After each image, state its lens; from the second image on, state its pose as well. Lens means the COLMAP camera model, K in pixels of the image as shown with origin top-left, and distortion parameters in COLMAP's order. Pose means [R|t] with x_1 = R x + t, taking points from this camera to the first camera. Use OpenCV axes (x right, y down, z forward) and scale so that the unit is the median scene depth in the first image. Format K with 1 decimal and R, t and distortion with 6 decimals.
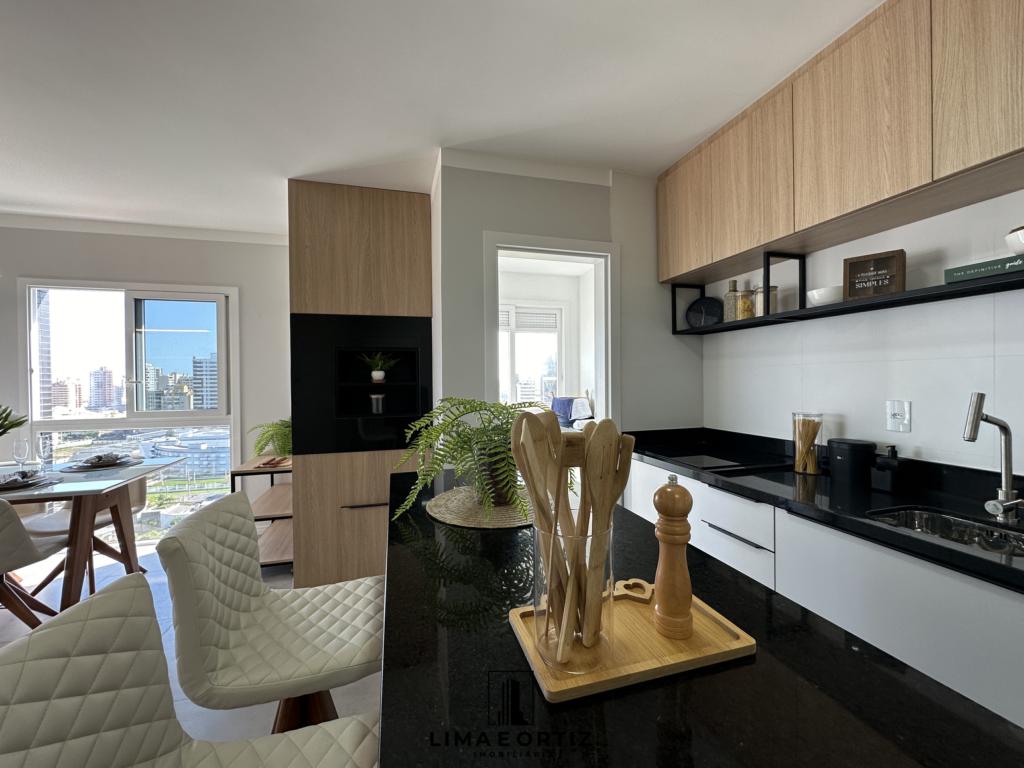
lens RADIAL K [[409.2, 0, 512.6], [0, 409.2, 382.4], [0, 0, 1]] dist [-0.002593, 0.000685]
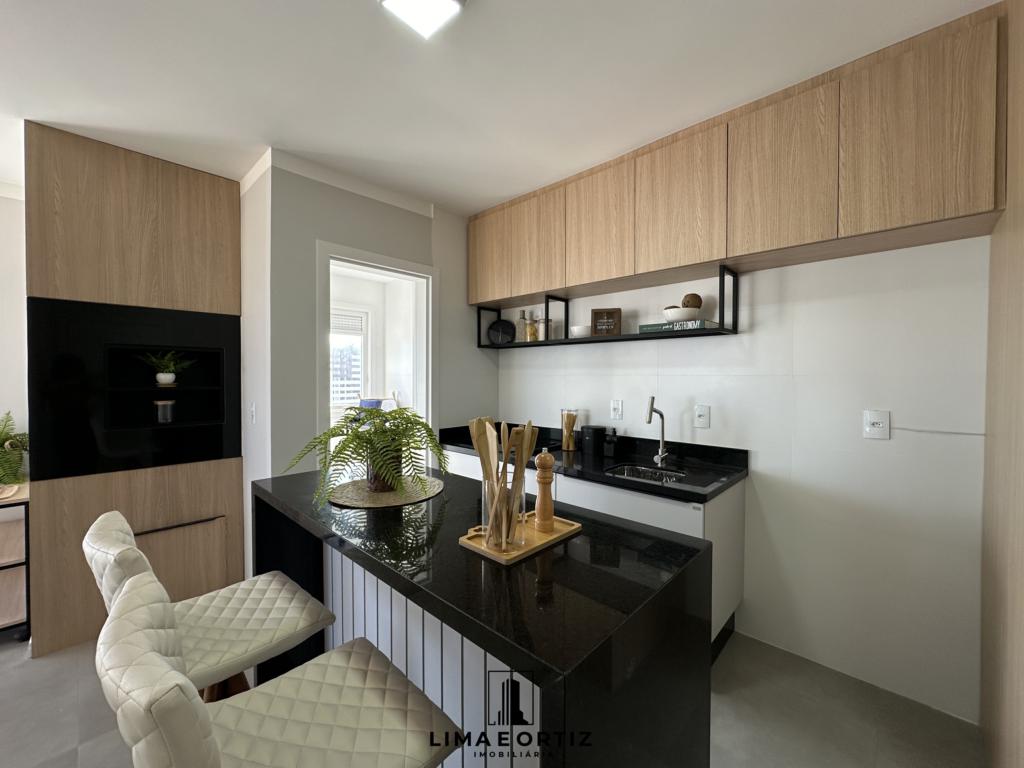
lens RADIAL K [[409.2, 0, 512.6], [0, 409.2, 382.4], [0, 0, 1]] dist [-0.002593, 0.000685]
pose [[0.861769, 0.005157, 0.507275, -0.168248], [-0.007389, 0.999970, 0.002387, -0.019562], [-0.507247, -0.005806, 0.861781, -0.134274]]
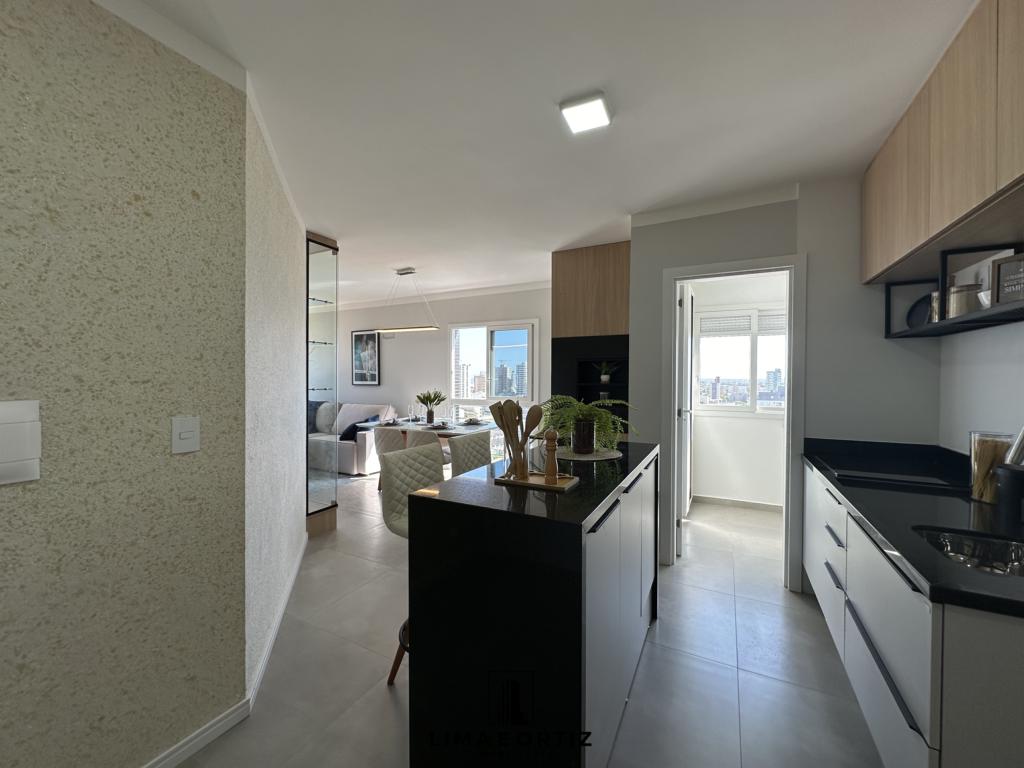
lens RADIAL K [[409.2, 0, 512.6], [0, 409.2, 382.4], [0, 0, 1]] dist [-0.002593, 0.000685]
pose [[0.723235, 0.022511, -0.690235, 0.494596], [-0.016096, 0.999747, 0.015740, -0.023985], [0.690414, -0.000274, 0.723414, -0.270014]]
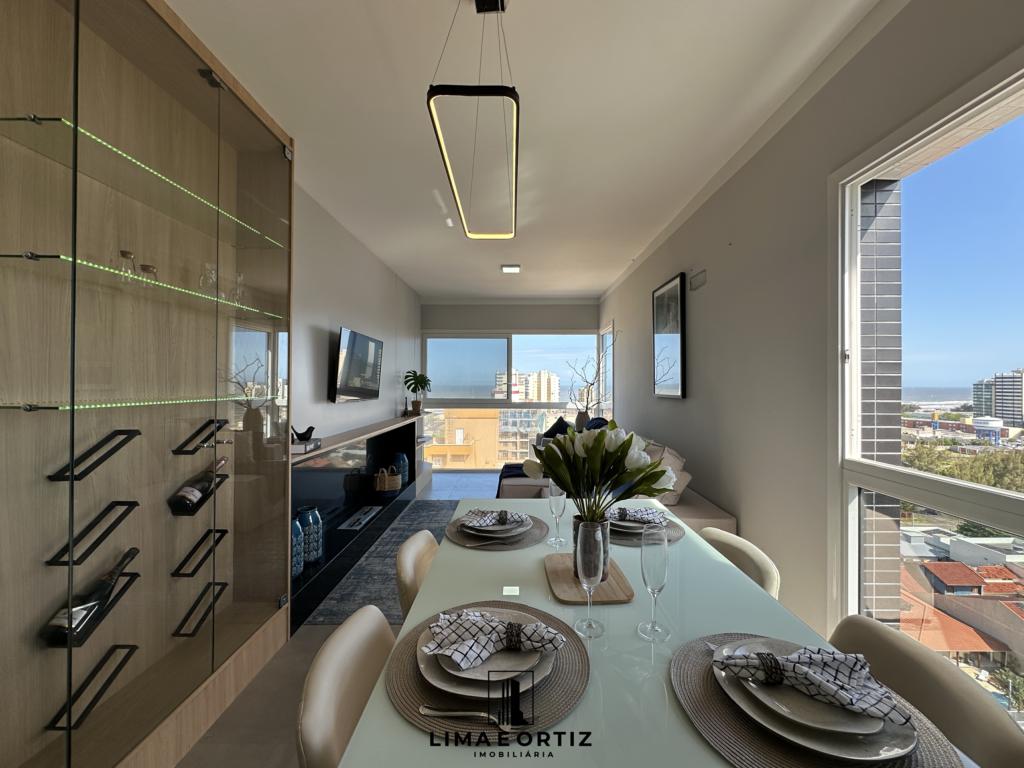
lens RADIAL K [[409.2, 0, 512.6], [0, 409.2, 382.4], [0, 0, 1]] dist [-0.002593, 0.000685]
pose [[-0.285672, 0.006589, -0.958305, -0.824810], [-0.007039, 0.999935, 0.008973, 0.001355], [0.958302, 0.009309, -0.285607, 1.049625]]
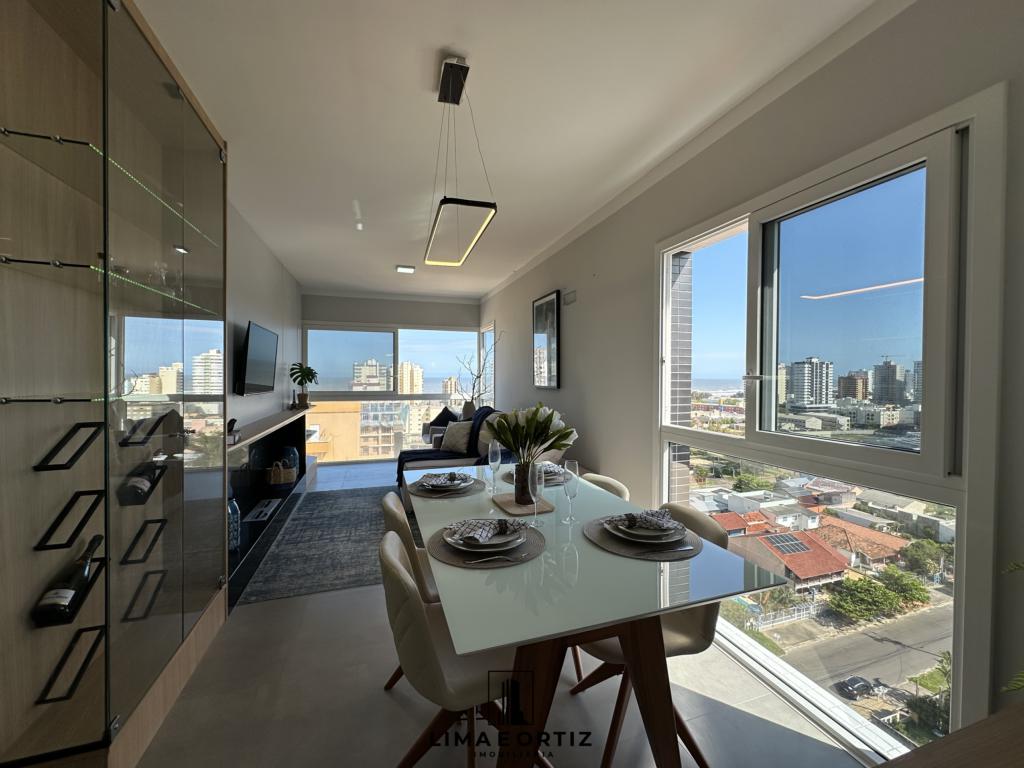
lens RADIAL K [[409.2, 0, 512.6], [0, 409.2, 382.4], [0, 0, 1]] dist [-0.002593, 0.000685]
pose [[0.040821, 0.025945, -0.998830, -0.567251], [-0.012827, 0.999594, 0.025441, -0.005517], [0.999084, 0.011773, 0.041137, 0.943869]]
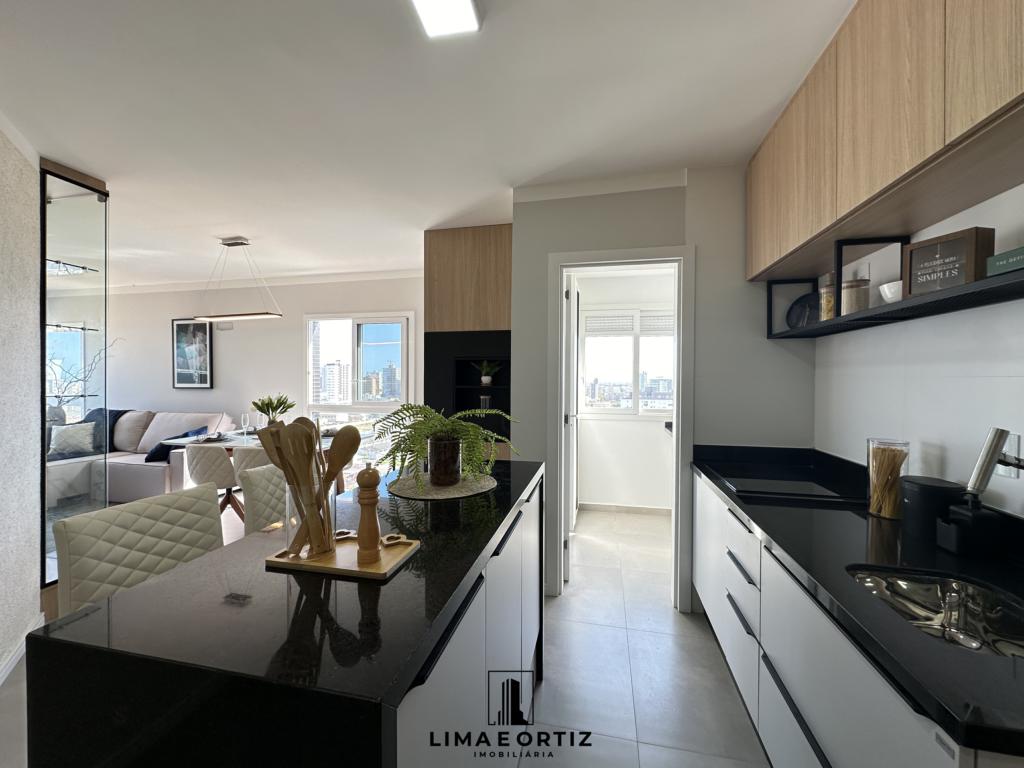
lens RADIAL K [[409.2, 0, 512.6], [0, 409.2, 382.4], [0, 0, 1]] dist [-0.002593, 0.000685]
pose [[0.878261, 0.019255, -0.477793, 0.390547], [-0.017473, 0.999814, 0.008174, -0.025556], [0.477862, 0.001170, 0.878434, -0.029821]]
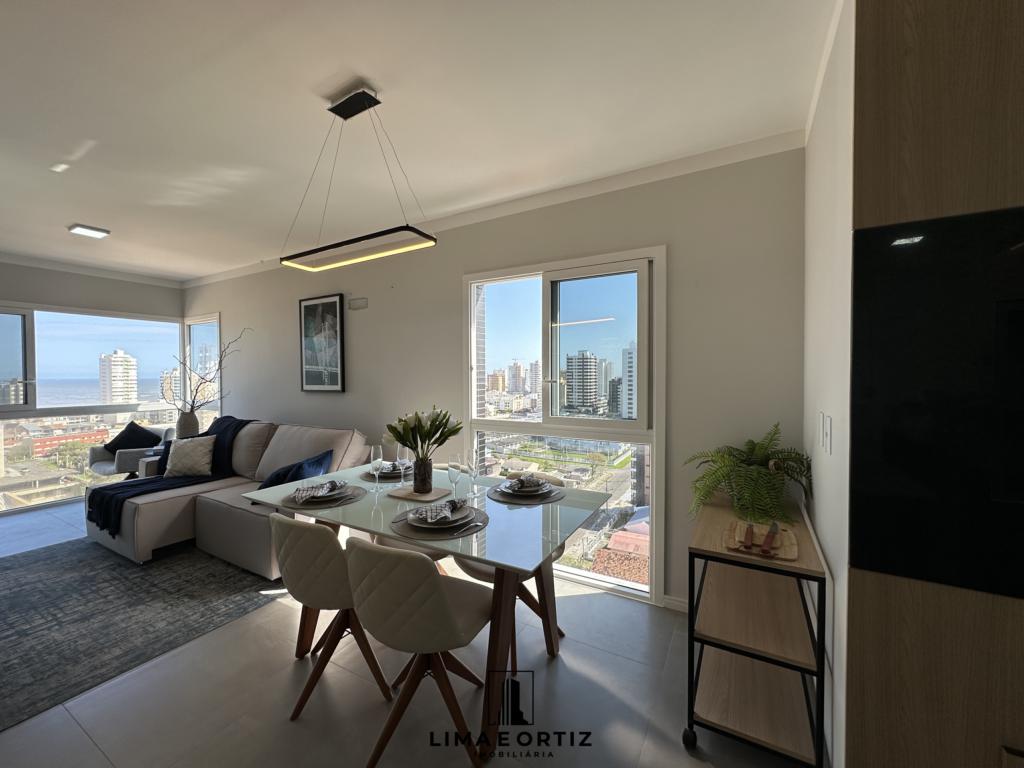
lens RADIAL K [[409.2, 0, 512.6], [0, 409.2, 382.4], [0, 0, 1]] dist [-0.002593, 0.000685]
pose [[0.700914, 0.020688, -0.712946, -0.554297], [-0.009403, 0.999760, 0.019767, -0.020409], [0.713184, -0.007151, 0.700940, 0.519790]]
